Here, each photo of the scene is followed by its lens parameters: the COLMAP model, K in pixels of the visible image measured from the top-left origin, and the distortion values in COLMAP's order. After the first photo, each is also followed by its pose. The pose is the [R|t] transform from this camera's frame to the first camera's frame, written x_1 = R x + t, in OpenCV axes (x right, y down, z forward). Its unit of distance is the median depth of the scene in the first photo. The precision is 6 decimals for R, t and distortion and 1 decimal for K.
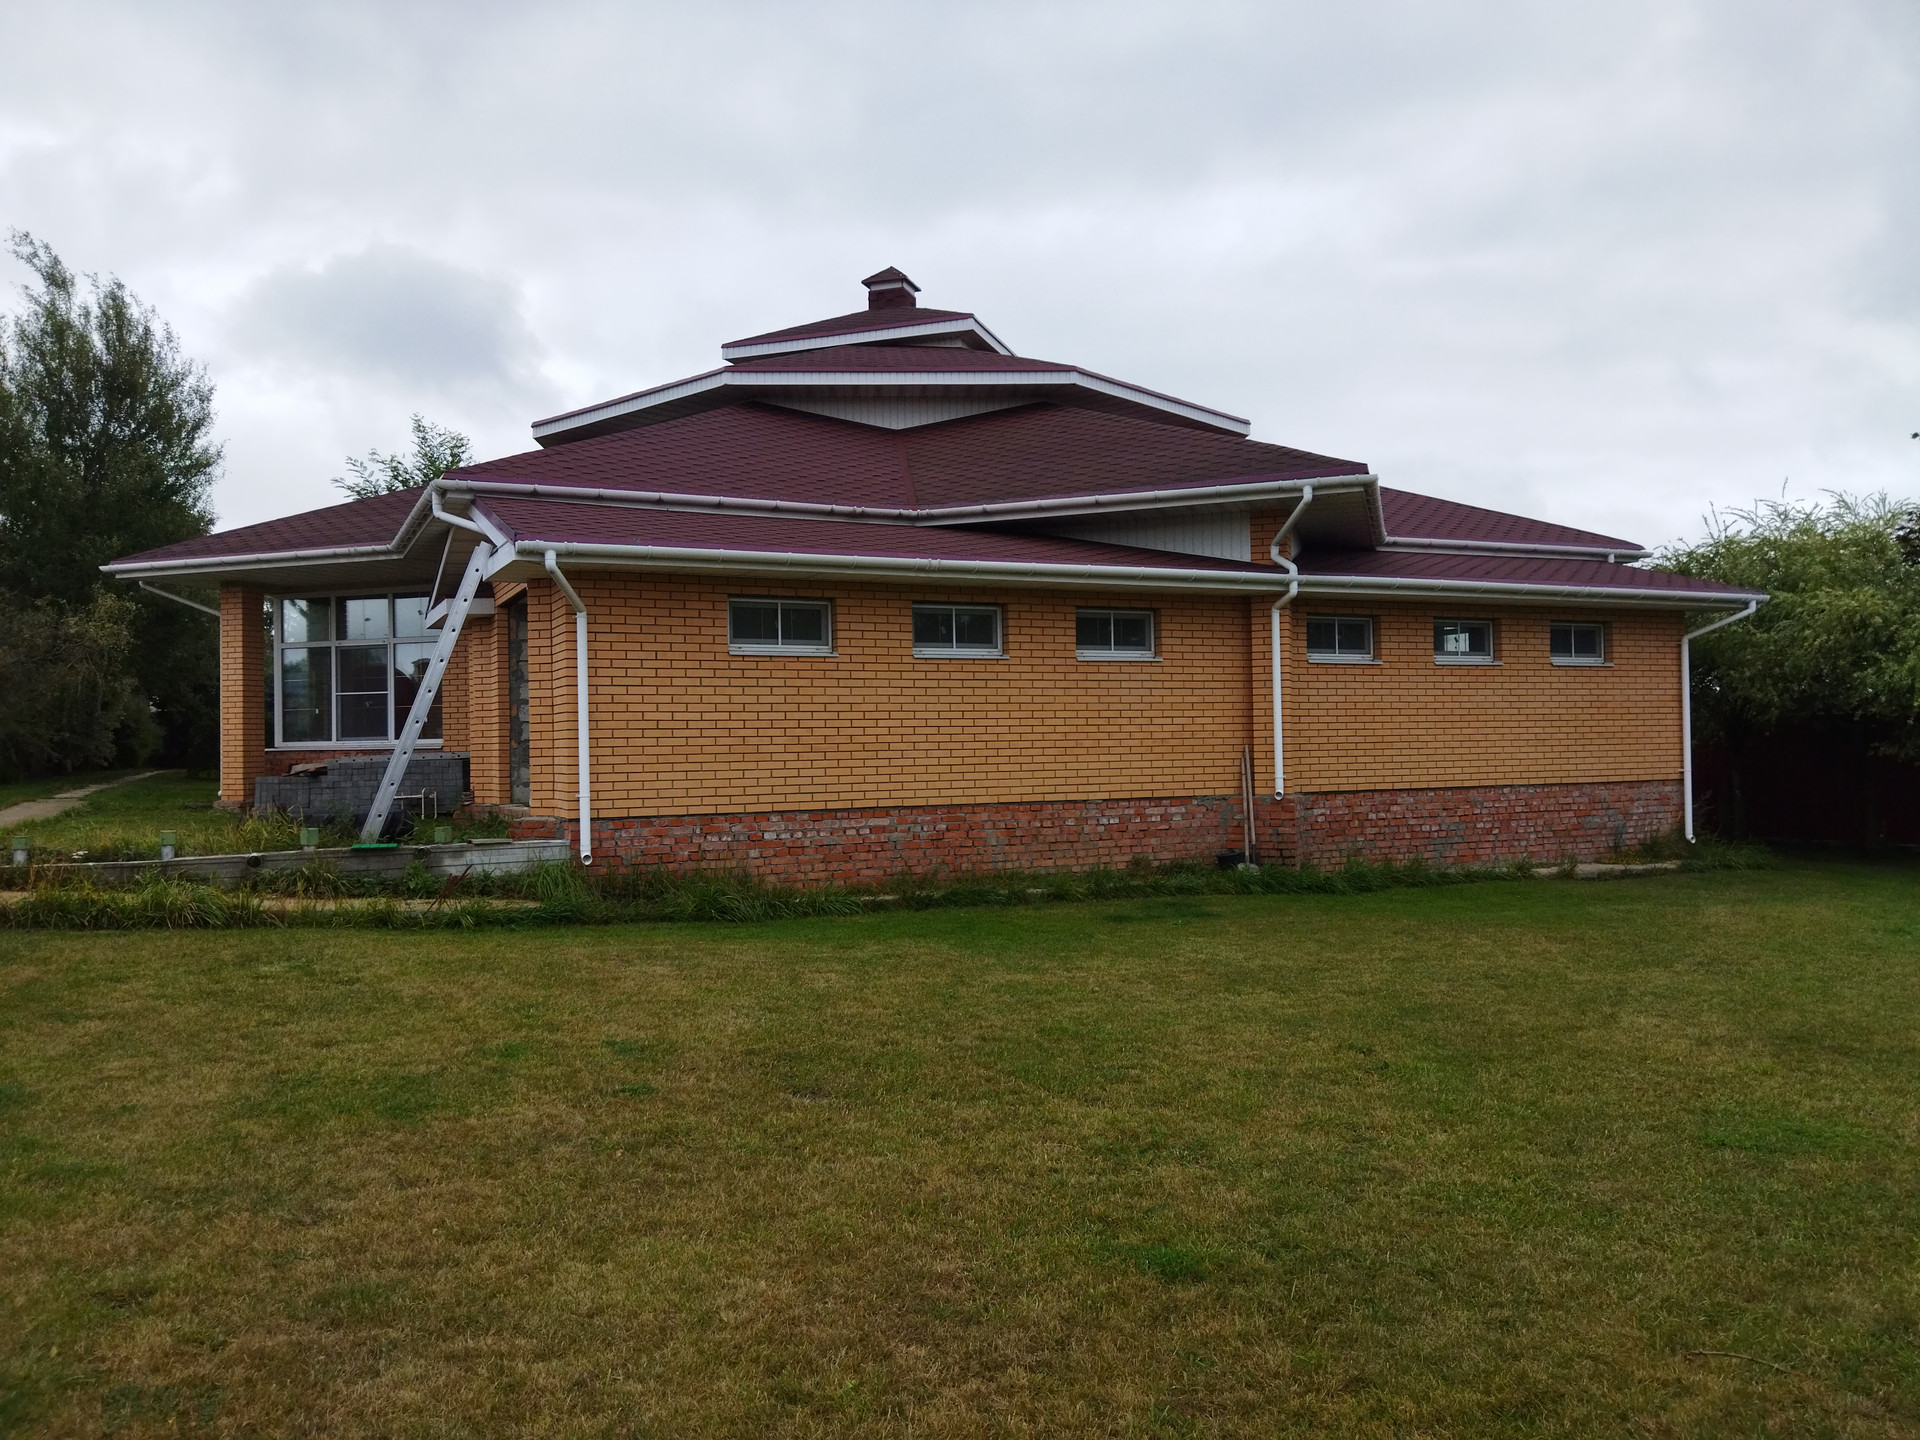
lens RADIAL K [[1404.3, 0, 965.1], [0, 1404.3, 716.8], [0, 0, 1]] dist [0.101981, -0.145207]
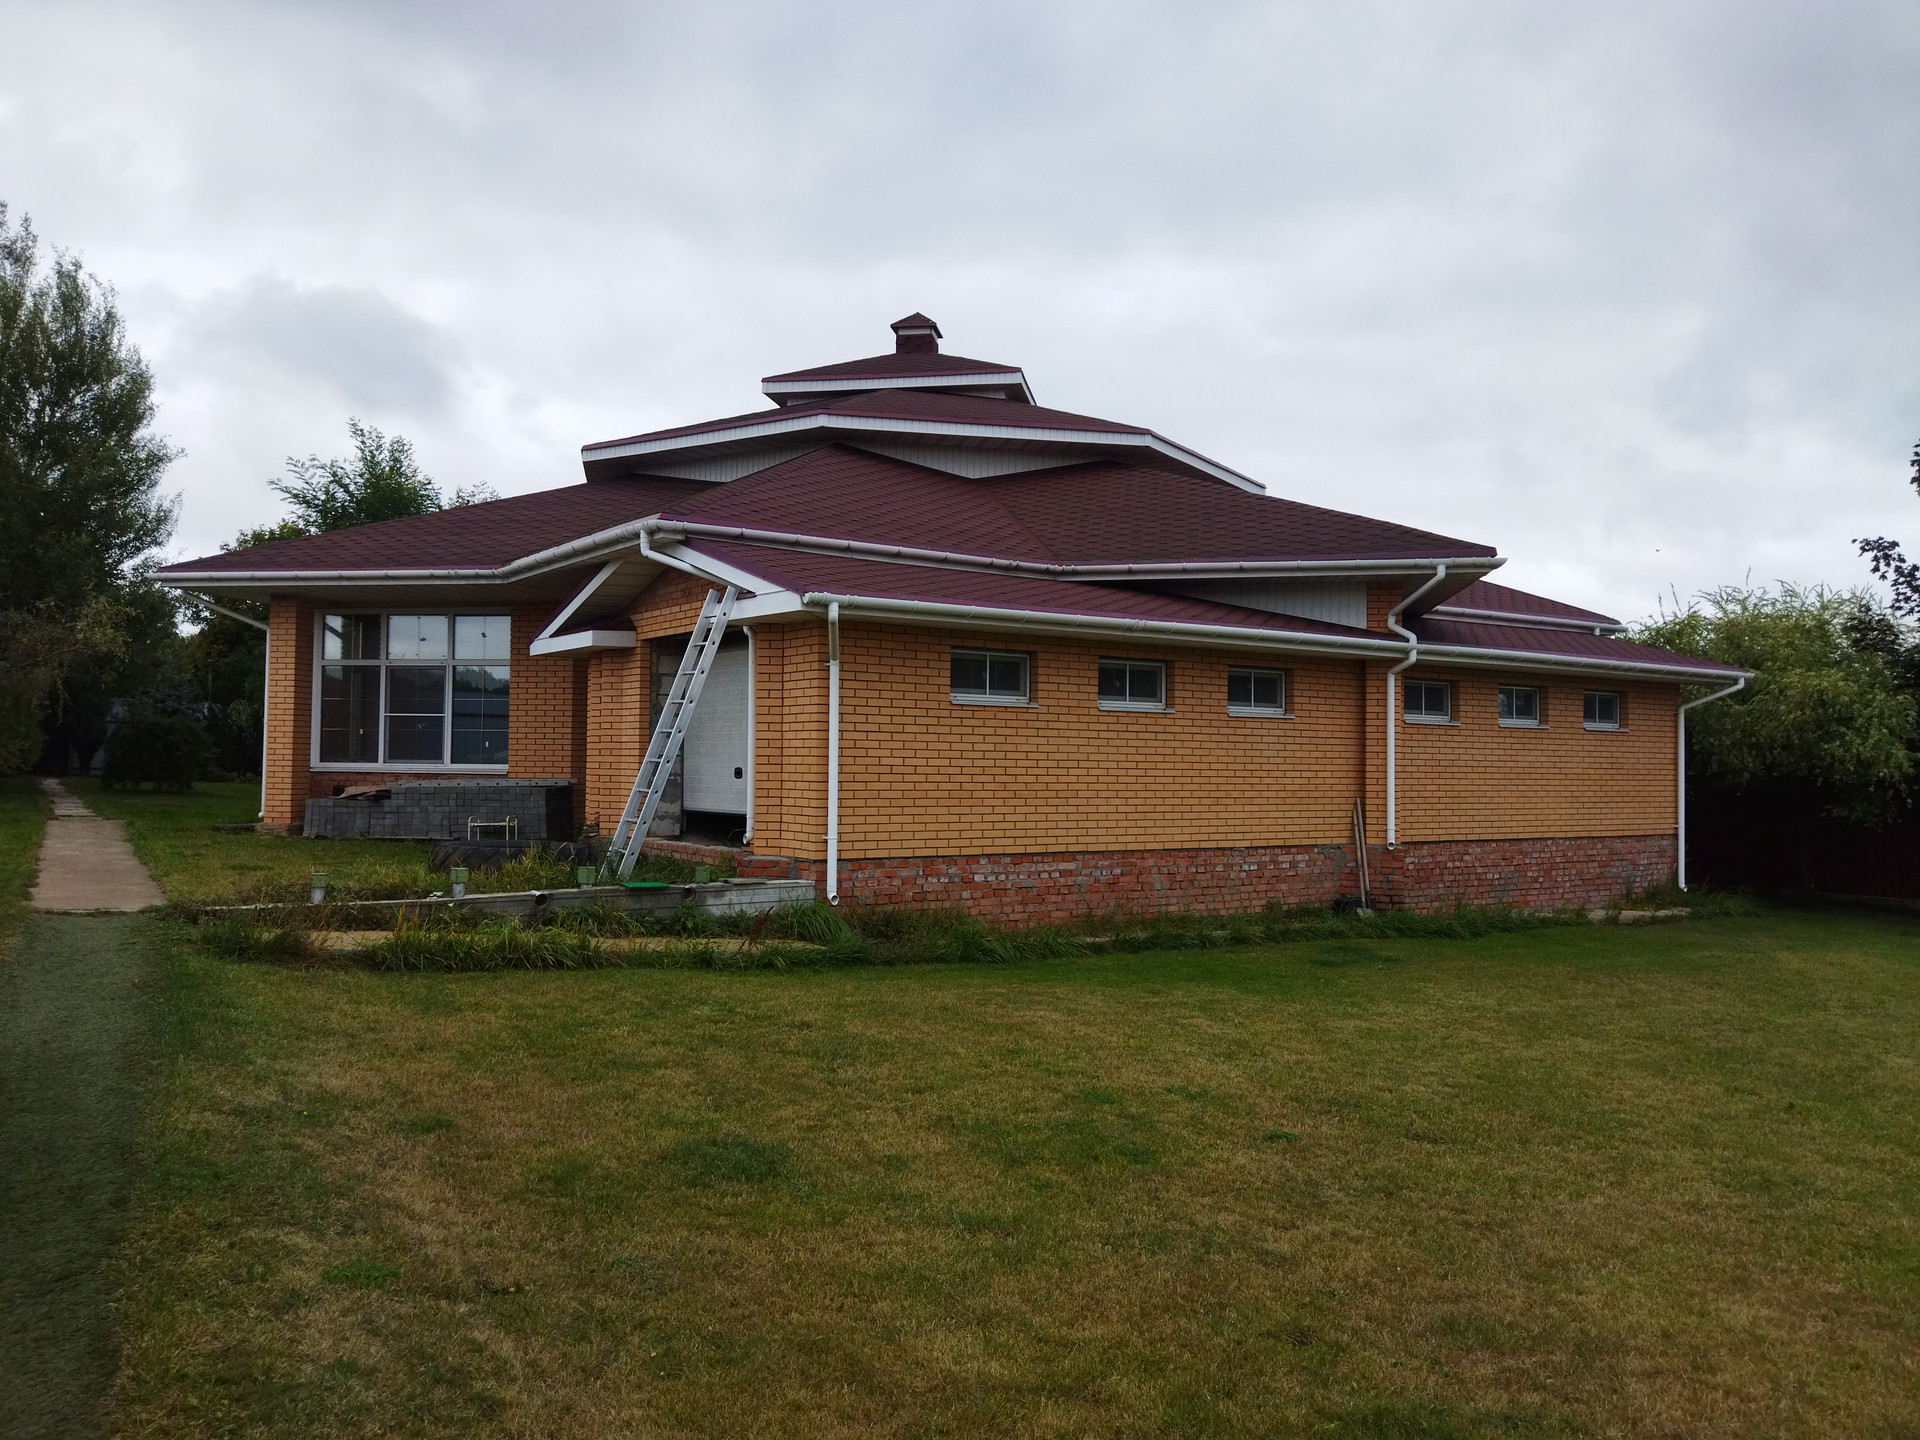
lens RADIAL K [[1402.1, 0, 953.6], [0, 1402.1, 717.8], [0, 0, 1]] dist [0.110684, -0.175837]
pose [[0.987509, 0.033429, 0.153977, -0.278119], [-0.031536, 0.999394, -0.014723, -0.015740], [-0.154376, 0.009683, 0.987965, -0.022189]]
